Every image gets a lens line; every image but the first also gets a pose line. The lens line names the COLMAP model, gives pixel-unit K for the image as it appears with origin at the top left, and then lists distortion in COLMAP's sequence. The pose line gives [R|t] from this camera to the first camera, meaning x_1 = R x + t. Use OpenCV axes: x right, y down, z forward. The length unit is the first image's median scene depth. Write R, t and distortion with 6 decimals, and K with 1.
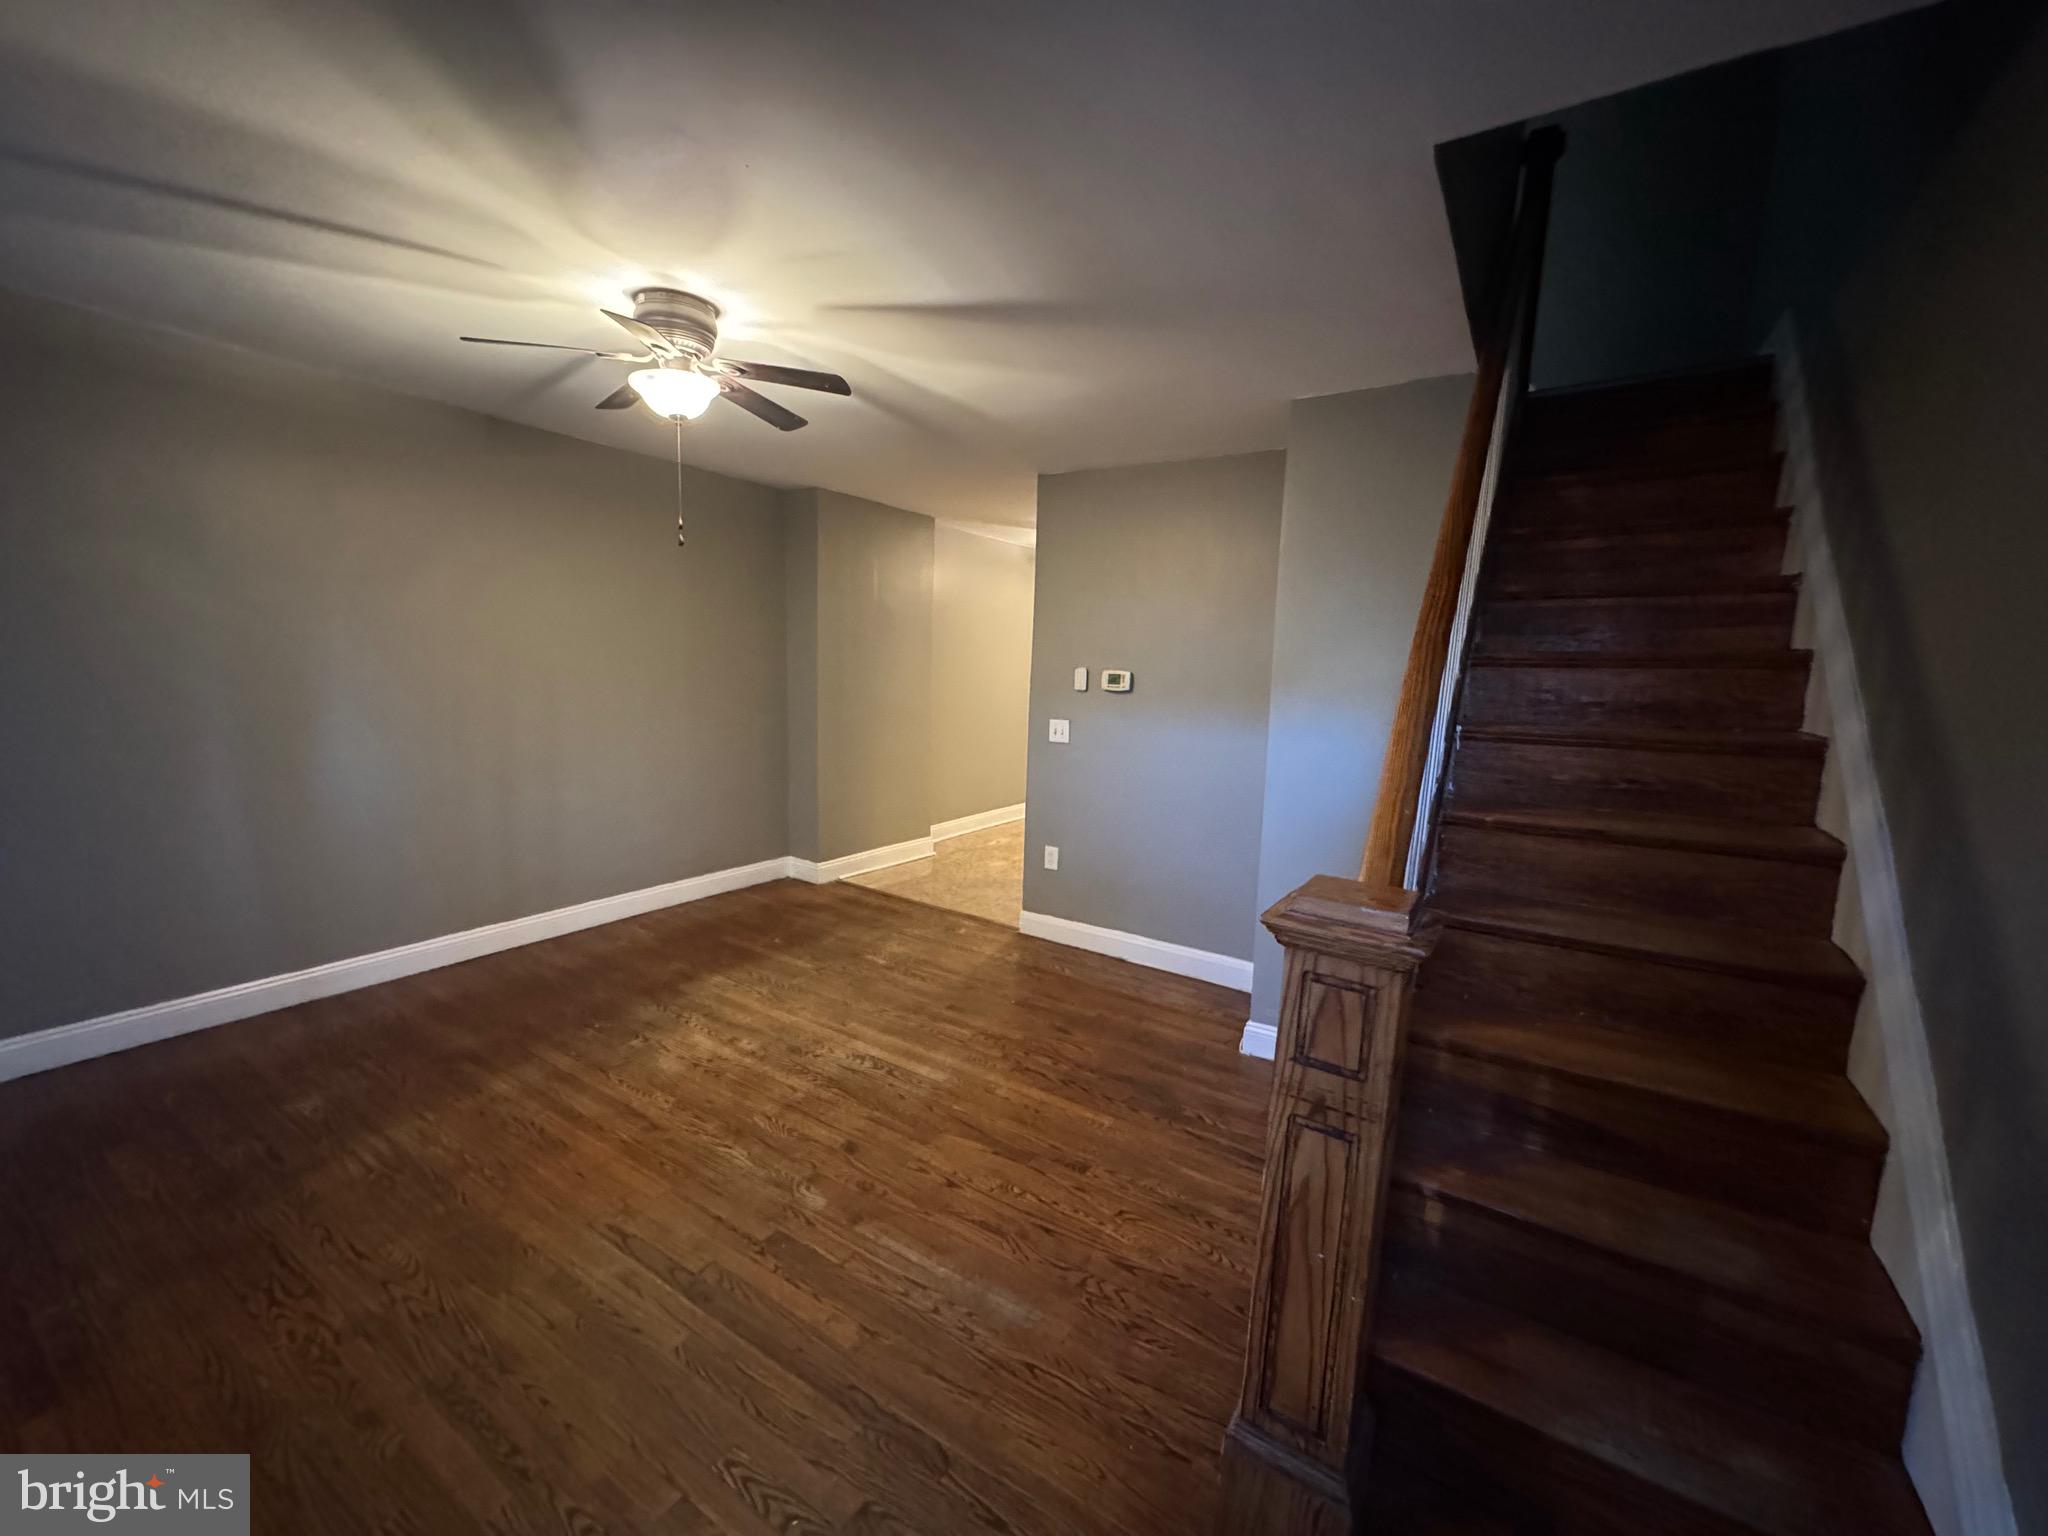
lens RADIAL K [[811.9, 0, 1017.2], [0, 811.9, 773.9], [0, 0, 1]] dist [-0.003350, 0.000838]
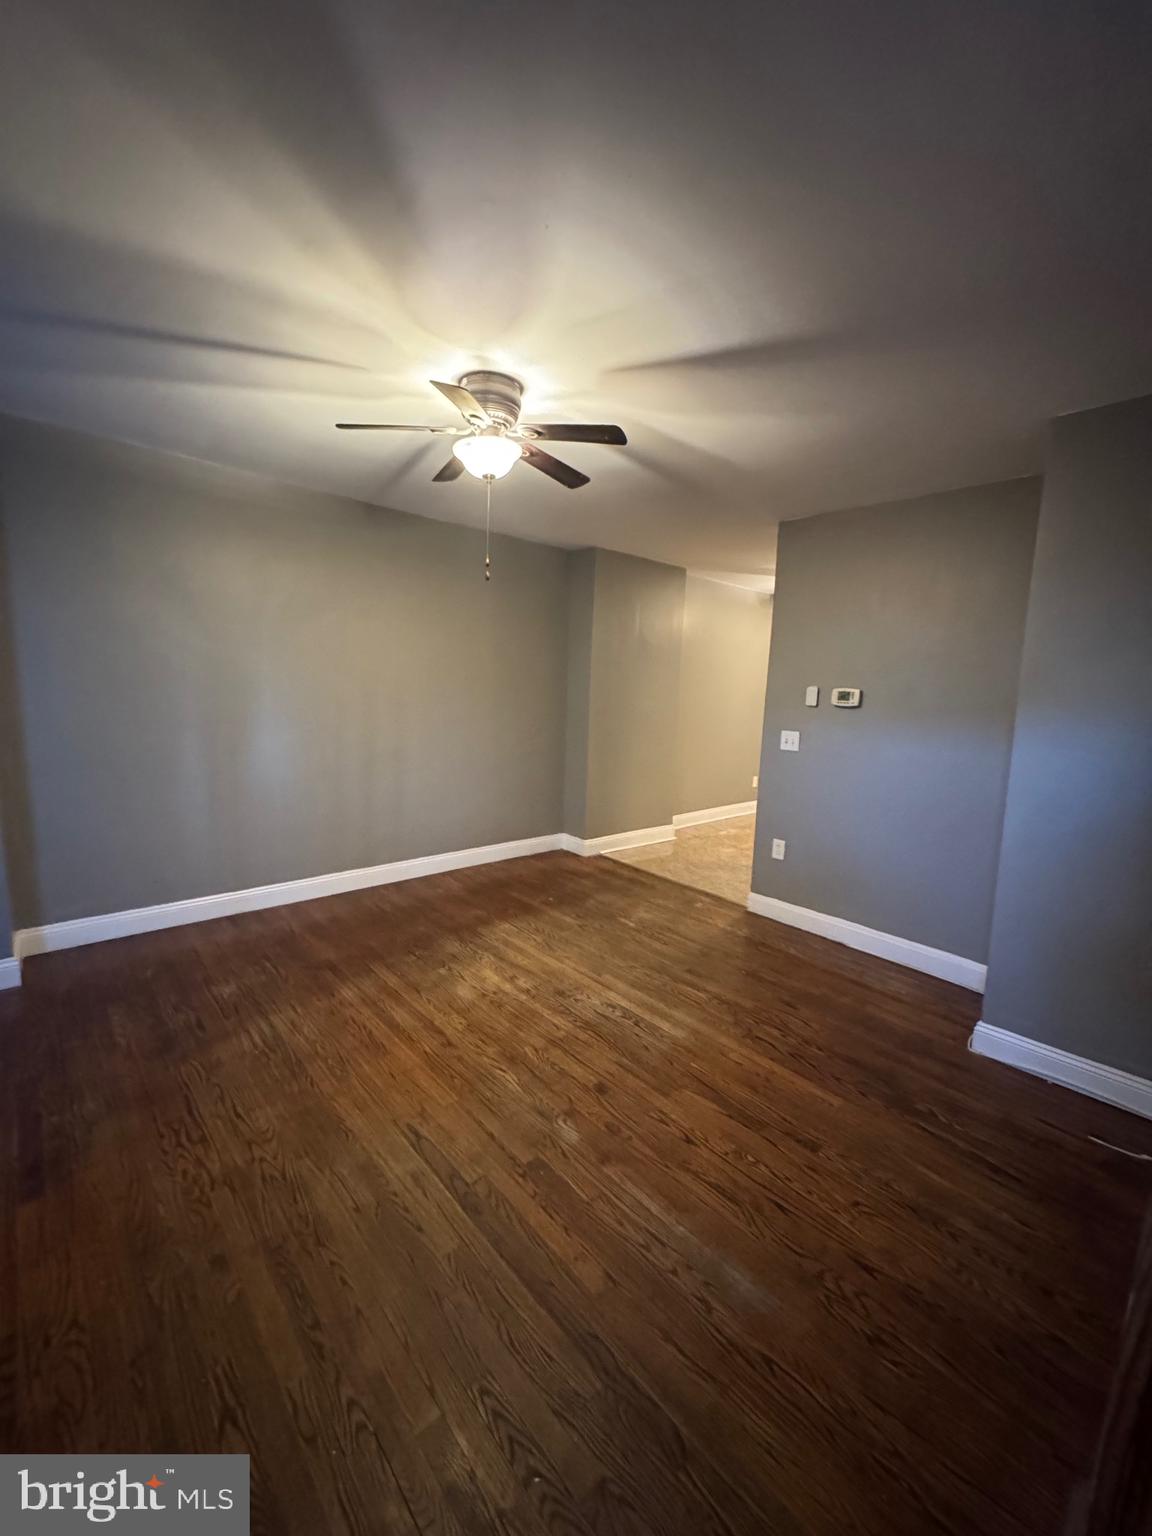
lens RADIAL K [[608.9, 0, 577.4], [0, 608.9, 775.4], [0, 0, 1]] dist [-0.003350, 0.000838]
pose [[0.966402, 0.039174, -0.254033, -0.032996], [-0.039173, 0.999220, 0.005065, 0.007270], [0.254033, 0.005056, 0.967182, 0.137319]]
